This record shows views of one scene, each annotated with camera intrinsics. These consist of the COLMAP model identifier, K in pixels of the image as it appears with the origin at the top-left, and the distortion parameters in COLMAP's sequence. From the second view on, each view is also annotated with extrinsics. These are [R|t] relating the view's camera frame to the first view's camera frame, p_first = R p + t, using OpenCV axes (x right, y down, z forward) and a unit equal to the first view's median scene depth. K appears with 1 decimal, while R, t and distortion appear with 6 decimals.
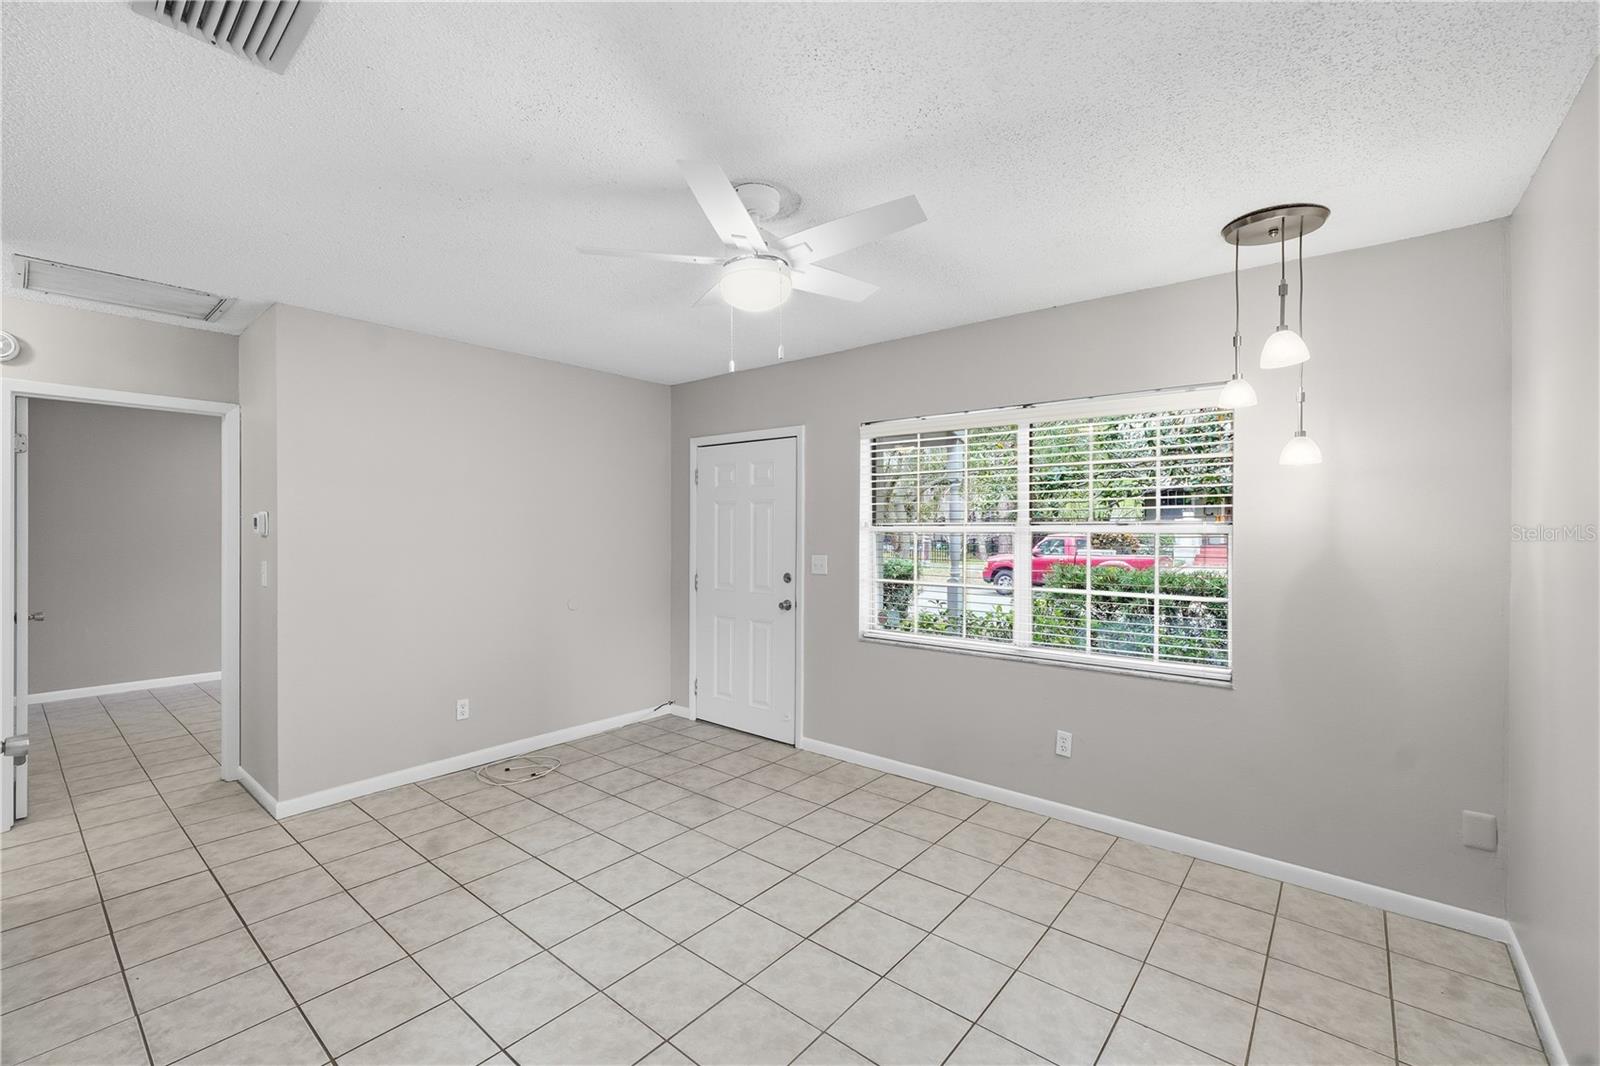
lens RADIAL K [[674.8, 0, 784.9], [0, 674.8, 538.6], [0, 0, 1]] dist [-0.002673, 0.002981]
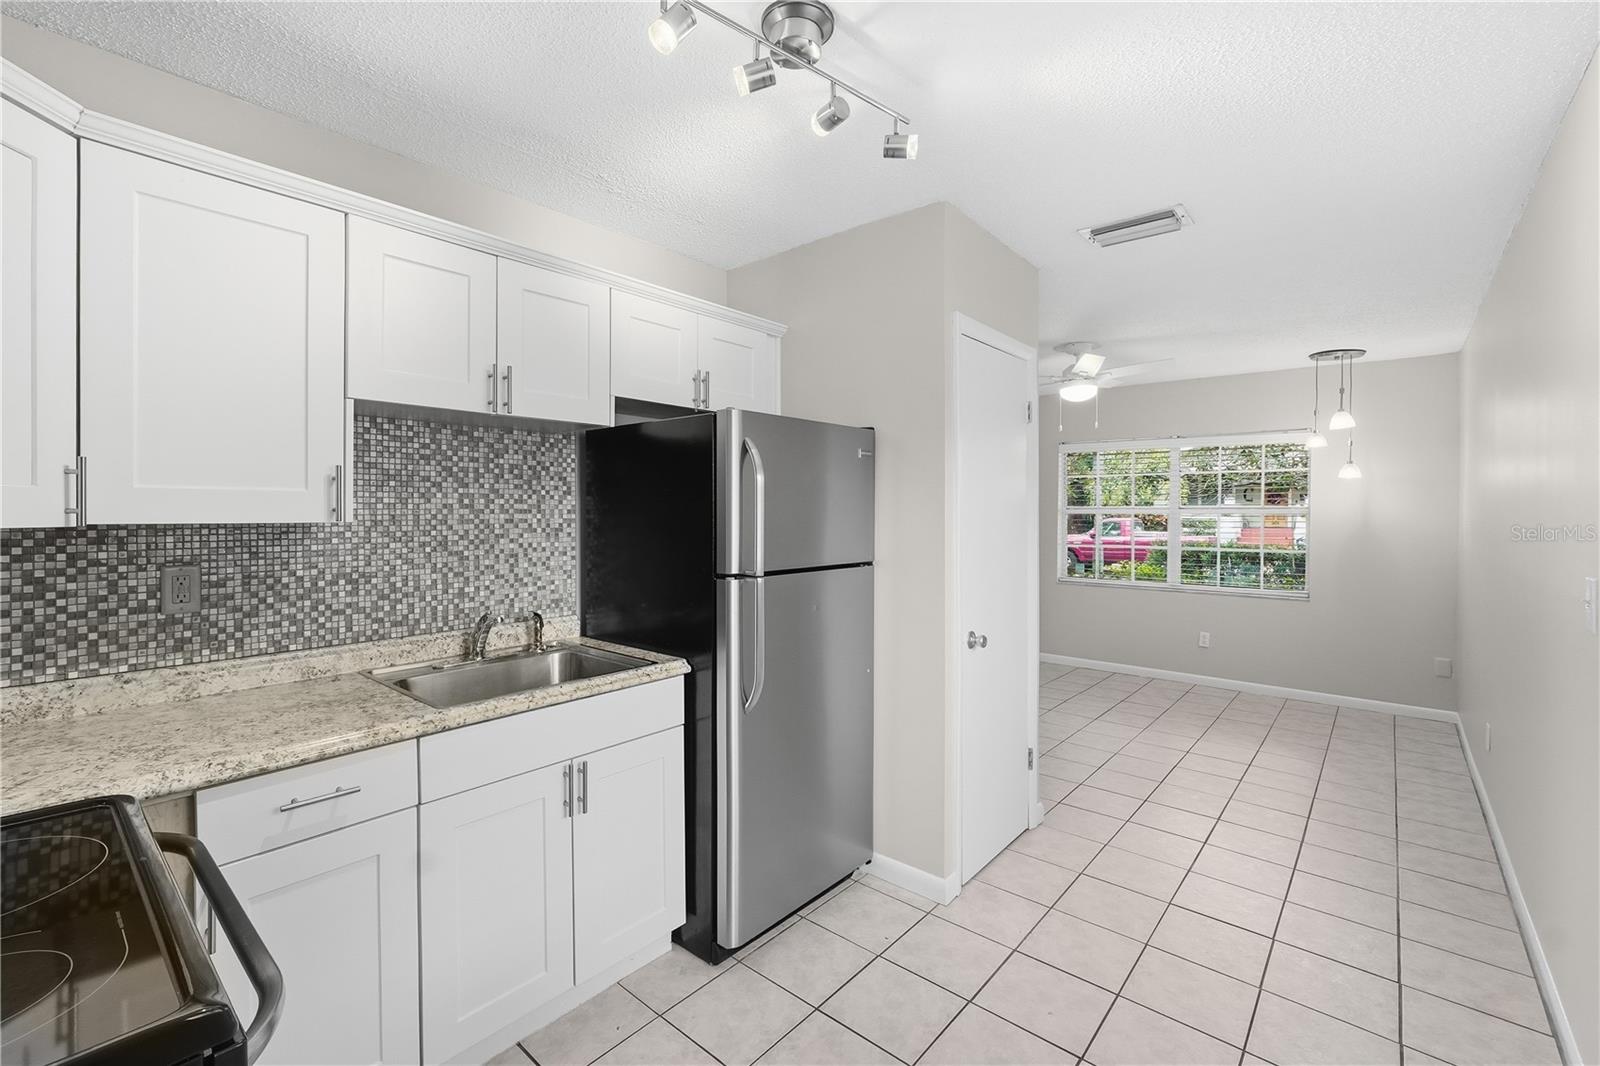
lens RADIAL K [[693.6, 0, 779.6], [0, 693.6, 518.1], [0, 0, 1]] dist [-0.003601, -0.000229]
pose [[0.999771, 0.002071, -0.021310, -0.746535], [-0.002124, 0.999995, -0.002482, 0.011532], [0.021305, 0.002527, 0.999770, -0.916527]]
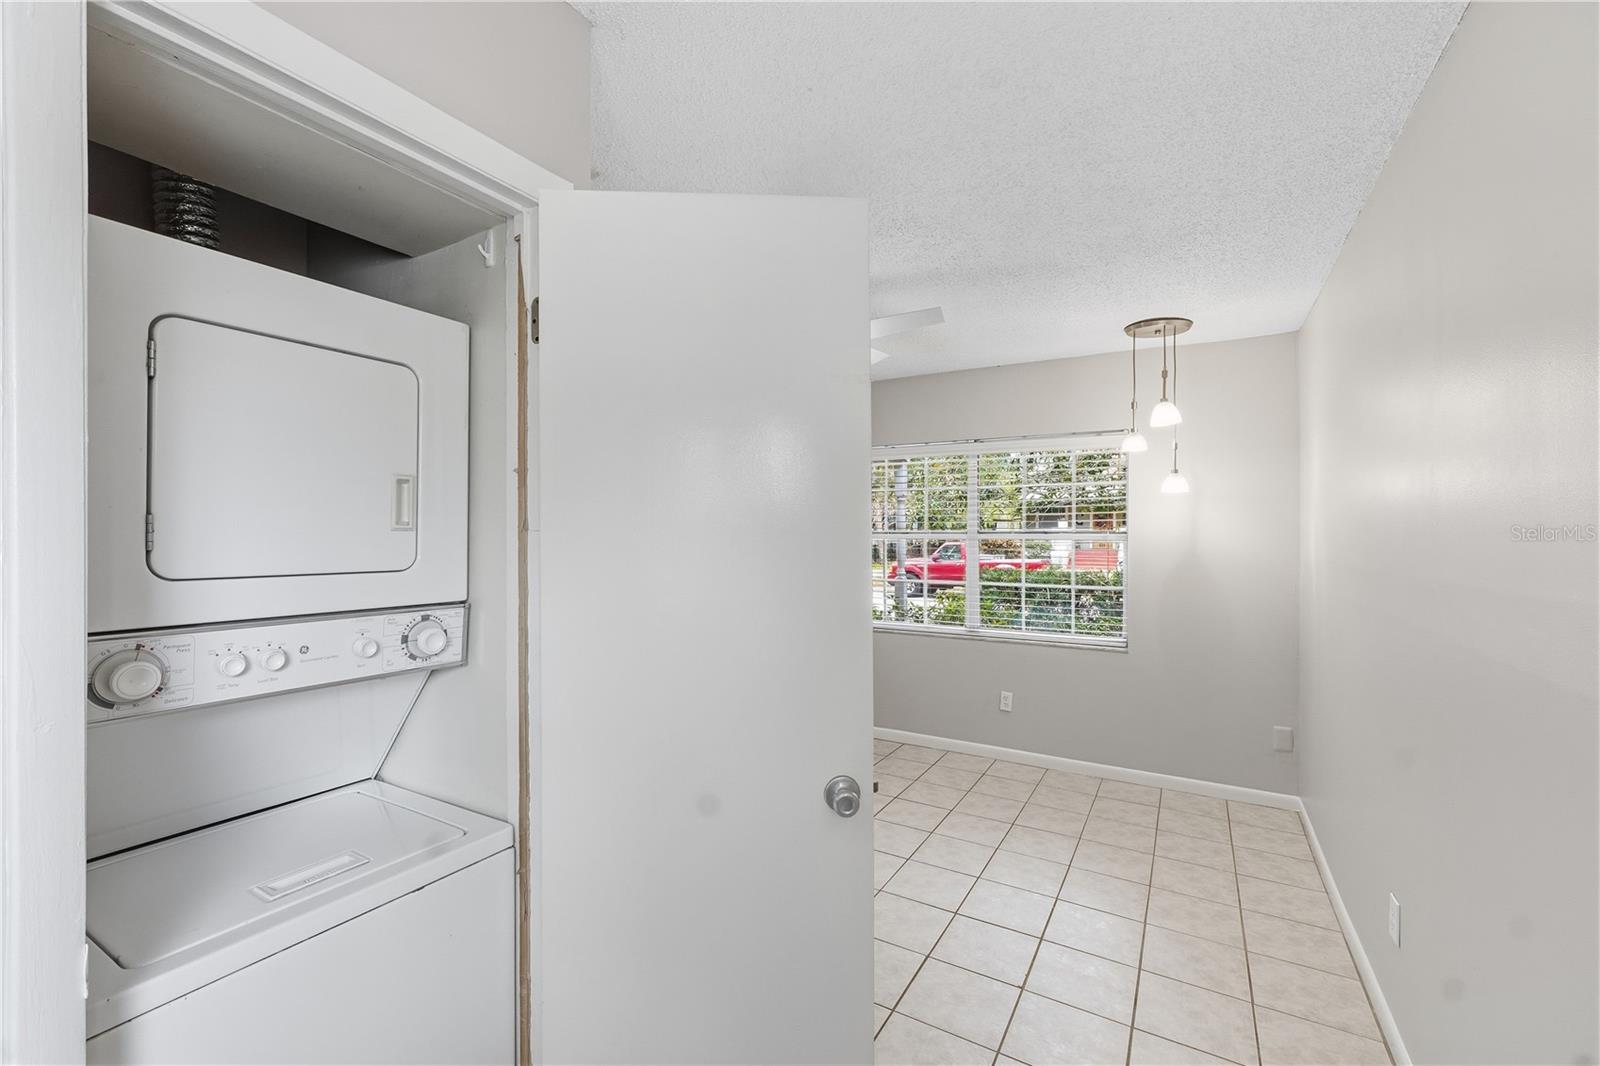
lens RADIAL K [[674.8, 0, 784.9], [0, 674.8, 538.6], [0, 0, 1]] dist [-0.002673, 0.002981]
pose [[0.987888, 0.002236, 0.155154, -0.263763], [-0.000860, 0.999960, -0.008935, 0.003257], [-0.155168, 0.008694, 0.987850, -0.276215]]
